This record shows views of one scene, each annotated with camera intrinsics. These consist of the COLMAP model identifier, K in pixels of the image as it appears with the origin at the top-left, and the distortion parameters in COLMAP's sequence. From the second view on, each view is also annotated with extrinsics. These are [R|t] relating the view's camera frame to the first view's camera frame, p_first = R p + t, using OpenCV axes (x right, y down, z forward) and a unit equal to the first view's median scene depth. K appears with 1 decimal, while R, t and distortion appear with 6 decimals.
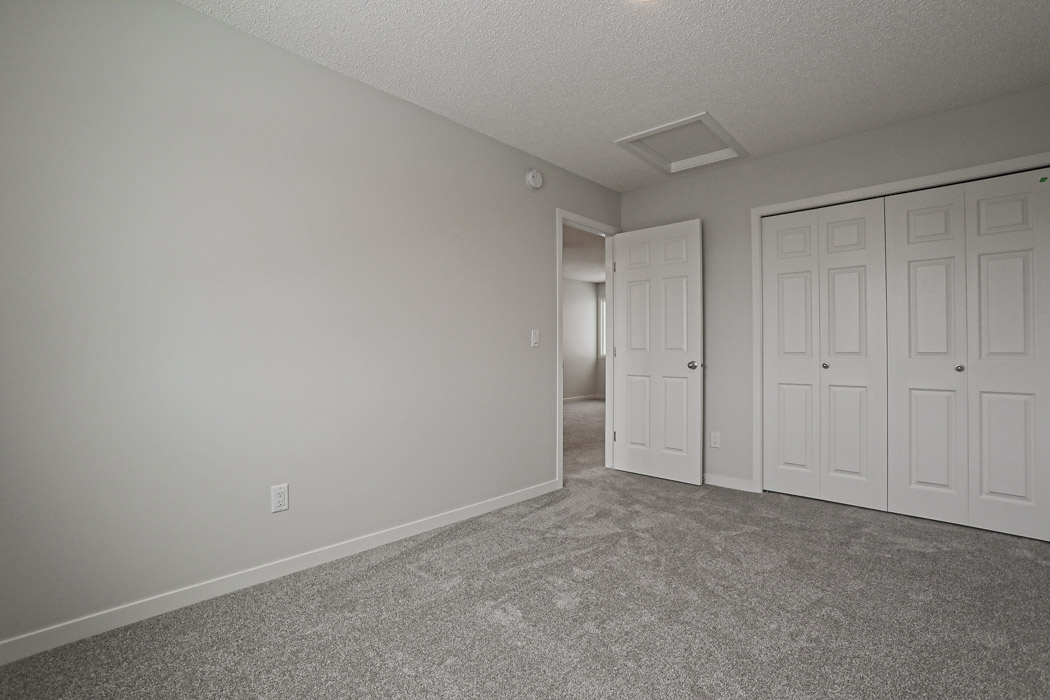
lens RADIAL K [[477.2, 0, 518.2], [0, 477.2, 345.2], [0, 0, 1]] dist [-0.074844, 0.029021]
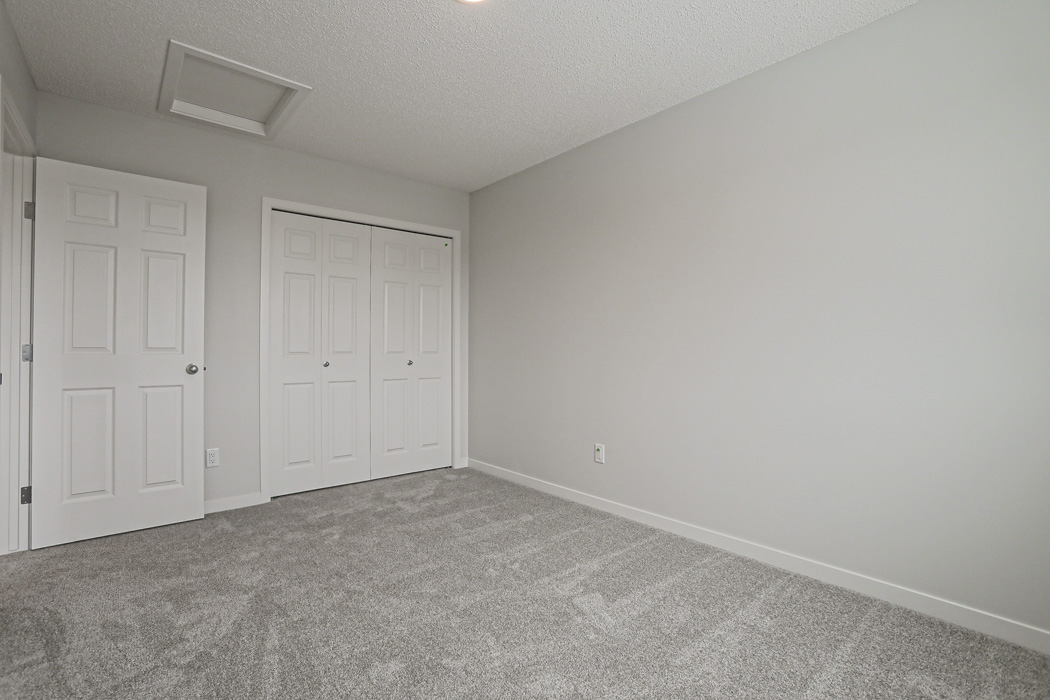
lens RADIAL K [[477.2, 0, 518.2], [0, 477.2, 345.2], [0, 0, 1]] dist [-0.074844, 0.029021]
pose [[0.101250, 0.009722, 0.994814, -0.393549], [-0.010426, 0.999908, -0.008711, 0.004321], [-0.994806, -0.009490, 0.101342, 0.439044]]
